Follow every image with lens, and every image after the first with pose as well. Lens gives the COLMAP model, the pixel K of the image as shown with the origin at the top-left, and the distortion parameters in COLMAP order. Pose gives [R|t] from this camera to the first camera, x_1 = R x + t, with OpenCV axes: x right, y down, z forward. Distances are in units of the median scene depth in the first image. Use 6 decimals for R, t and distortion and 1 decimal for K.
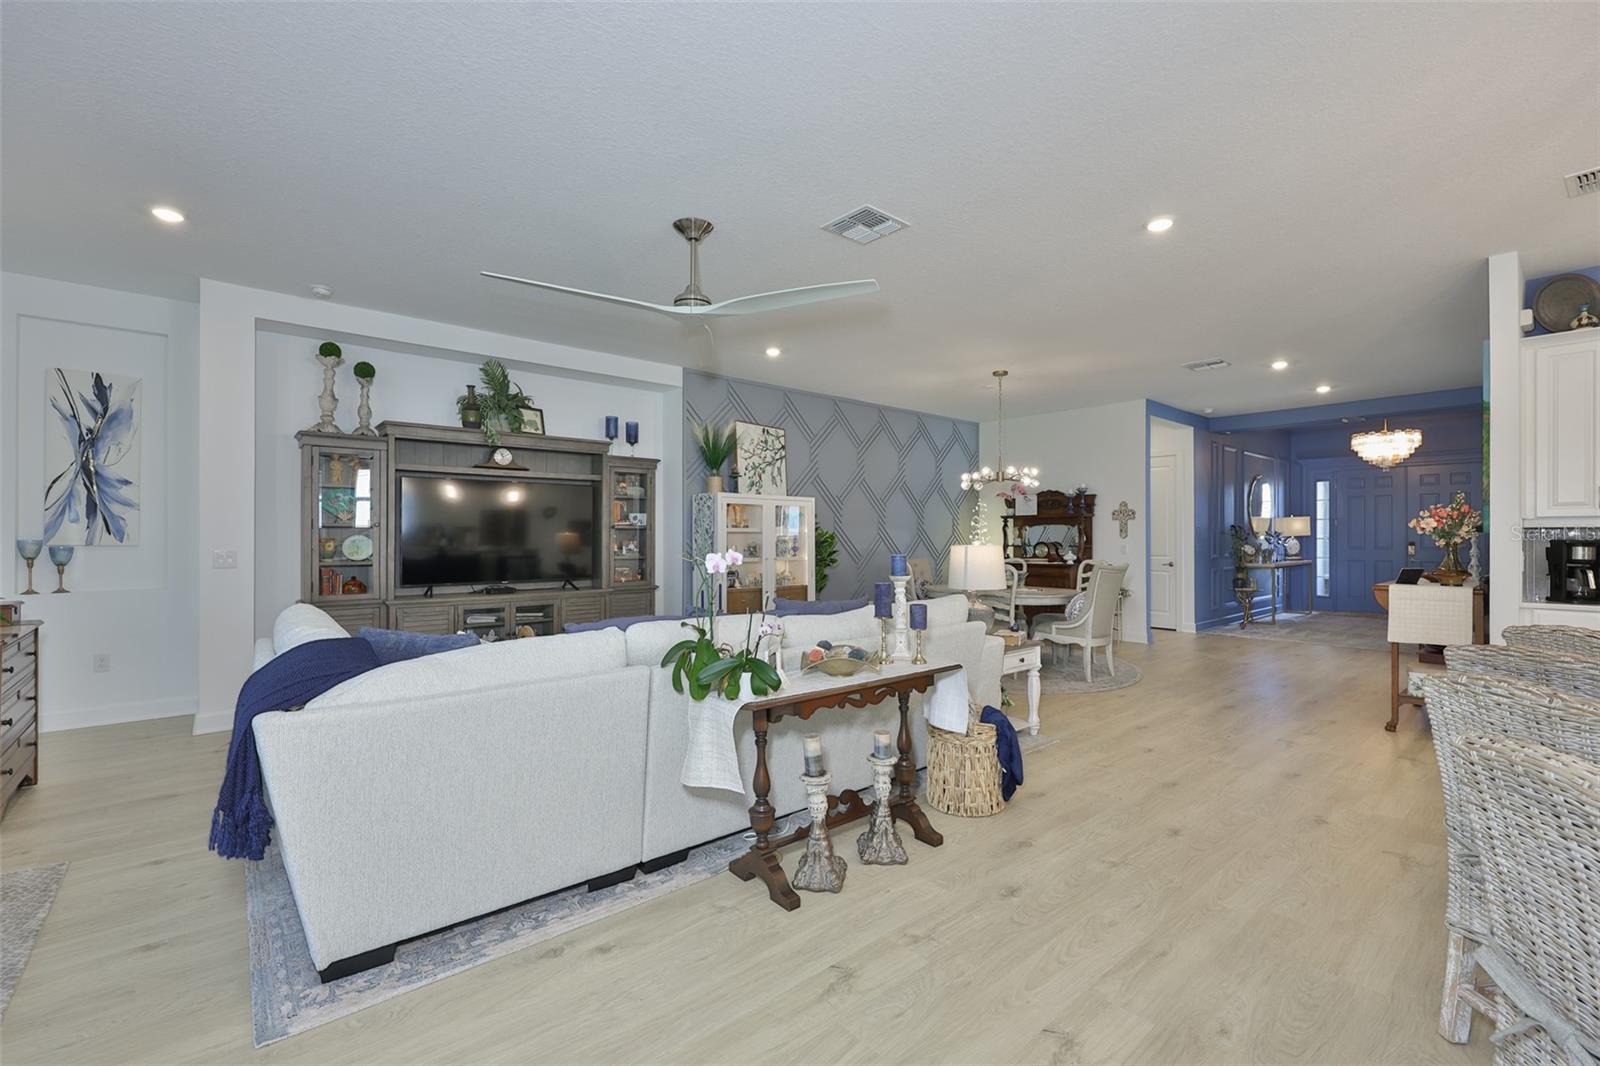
lens RADIAL K [[688.7, 0, 797.5], [0, 688.7, 536.9], [0, 0, 1]] dist [0.004363, -0.002619]
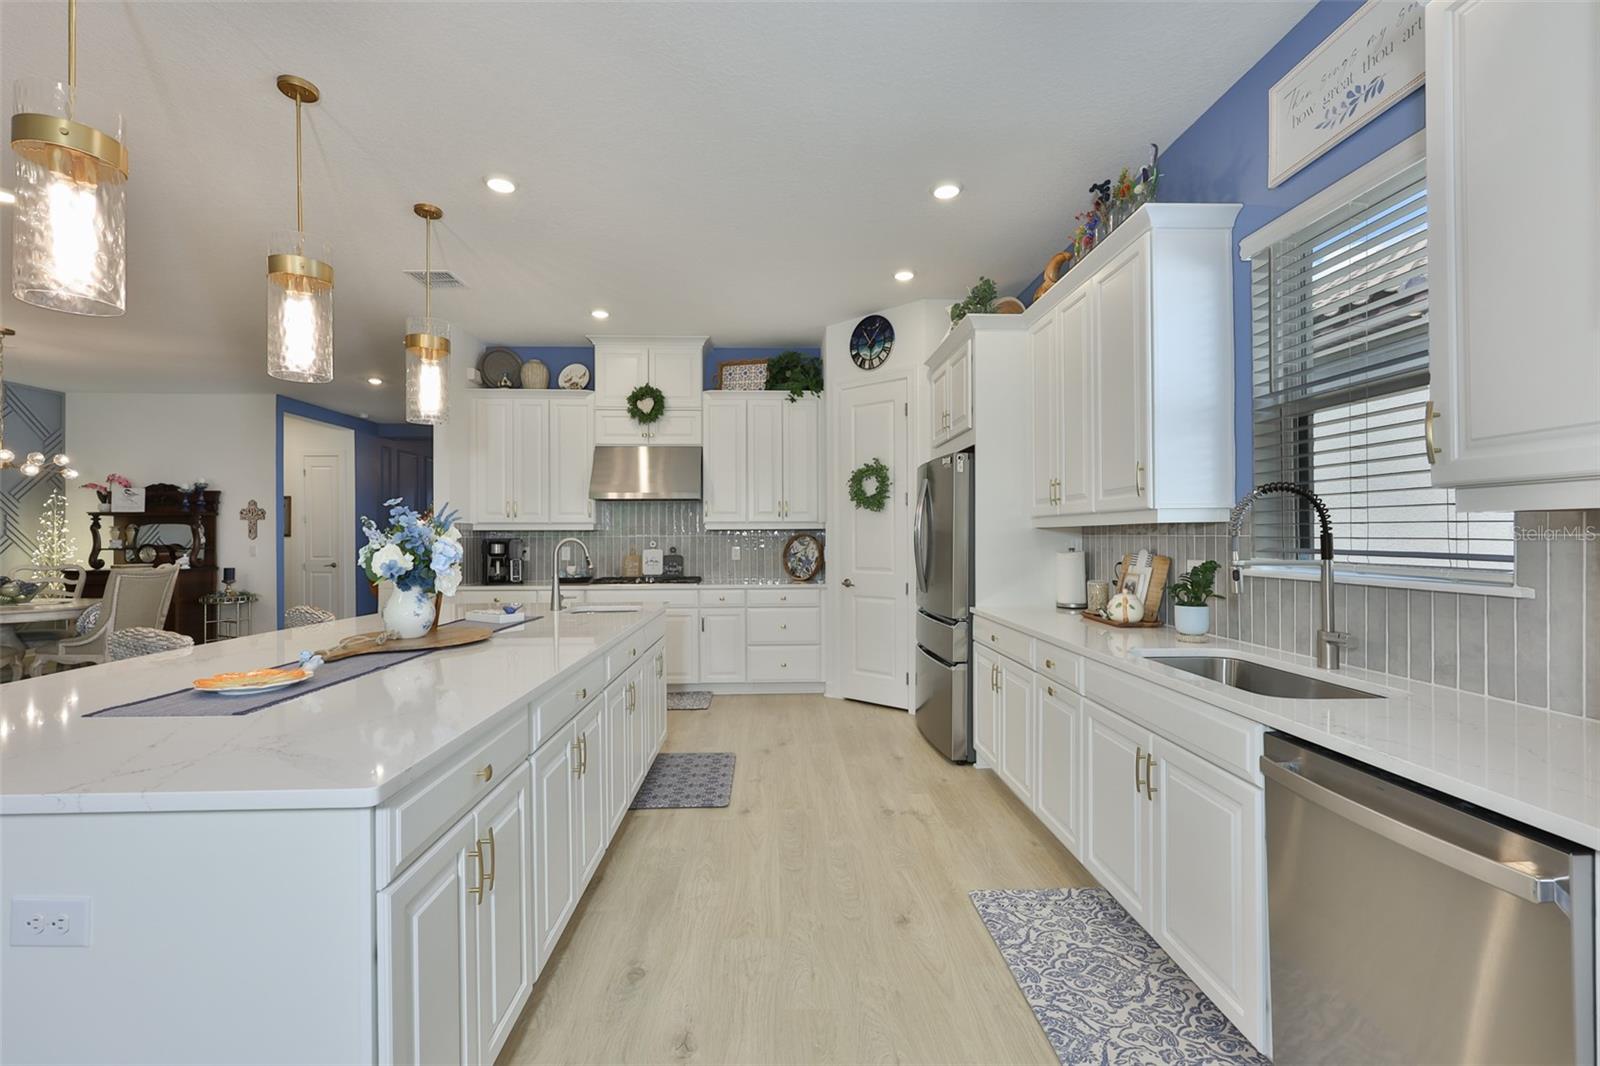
lens RADIAL K [[688.7, 0, 797.1], [0, 688.7, 534.8], [0, 0, 1]] dist [0.004363, -0.002619]
pose [[0.626708, -0.000647, 0.779254, 0.264174], [0.003554, 0.999992, -0.002028, 0.000636], [-0.779246, 0.004041, 0.626705, -0.219175]]
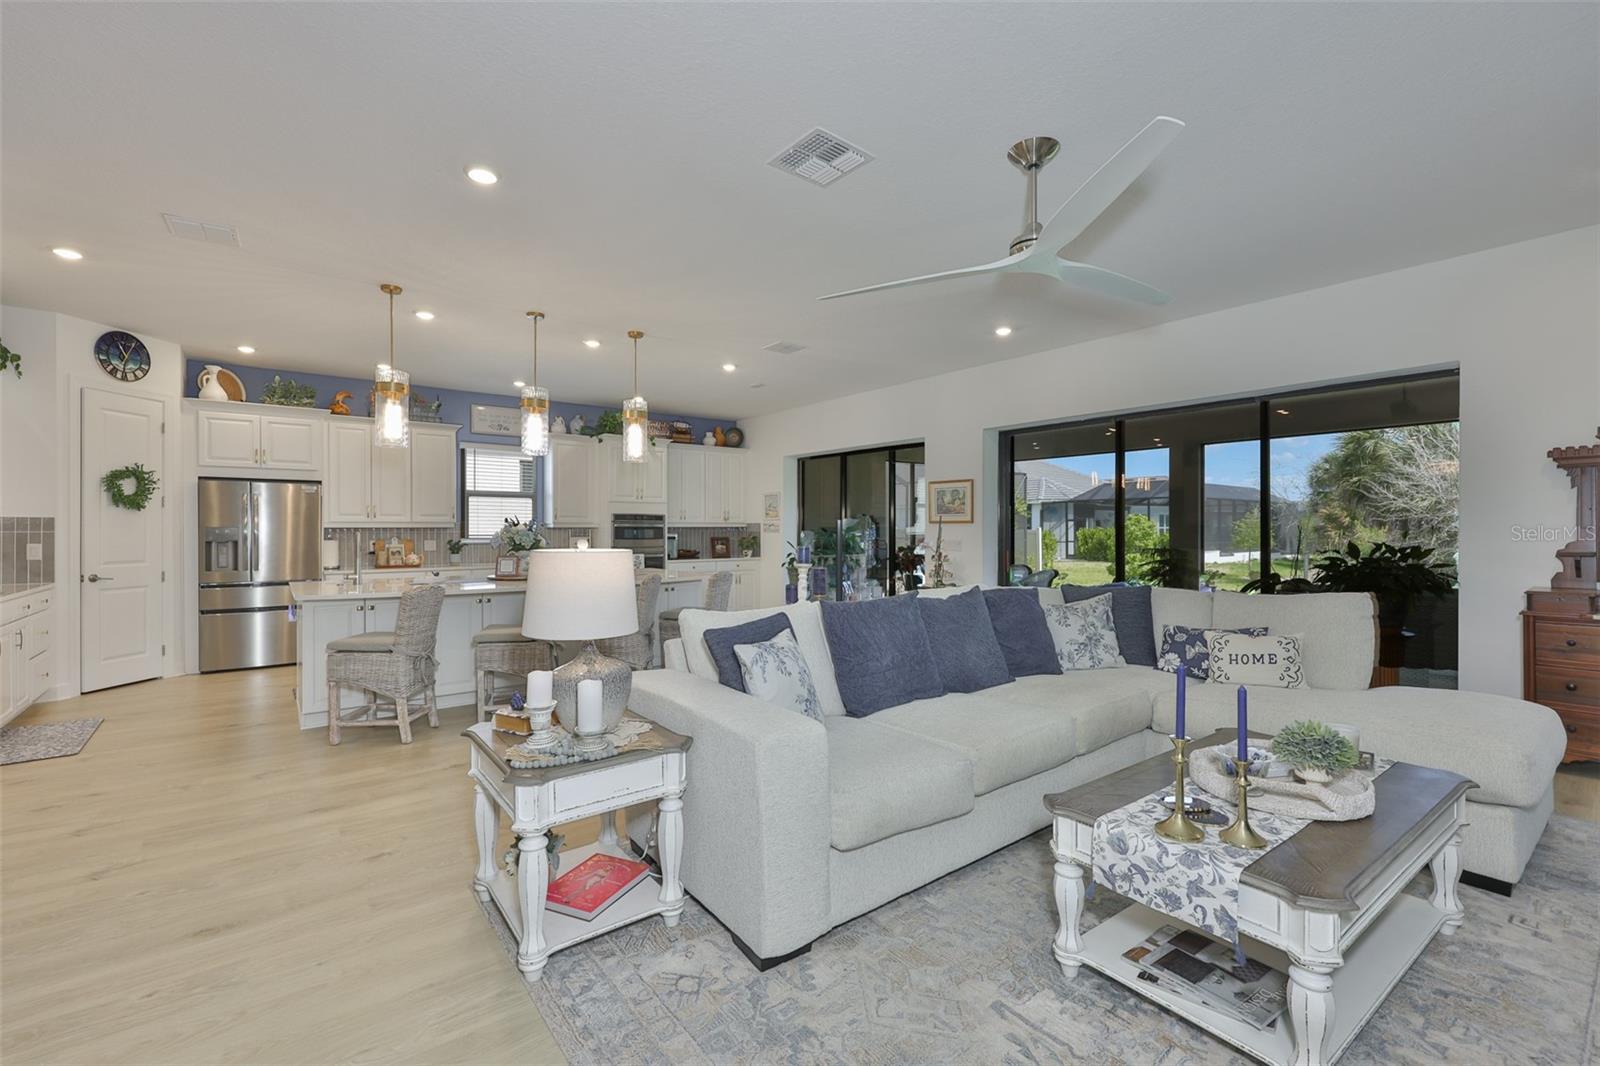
lens RADIAL K [[688.7, 0, 803.6], [0, 688.7, 525.7], [0, 0, 1]] dist [0.004363, -0.002619]
pose [[-0.999089, 0.001732, 0.042638, 0.047066], [0.001470, 0.999980, -0.006194, -0.002104], [-0.042648, -0.006125, -0.999071, 1.025932]]
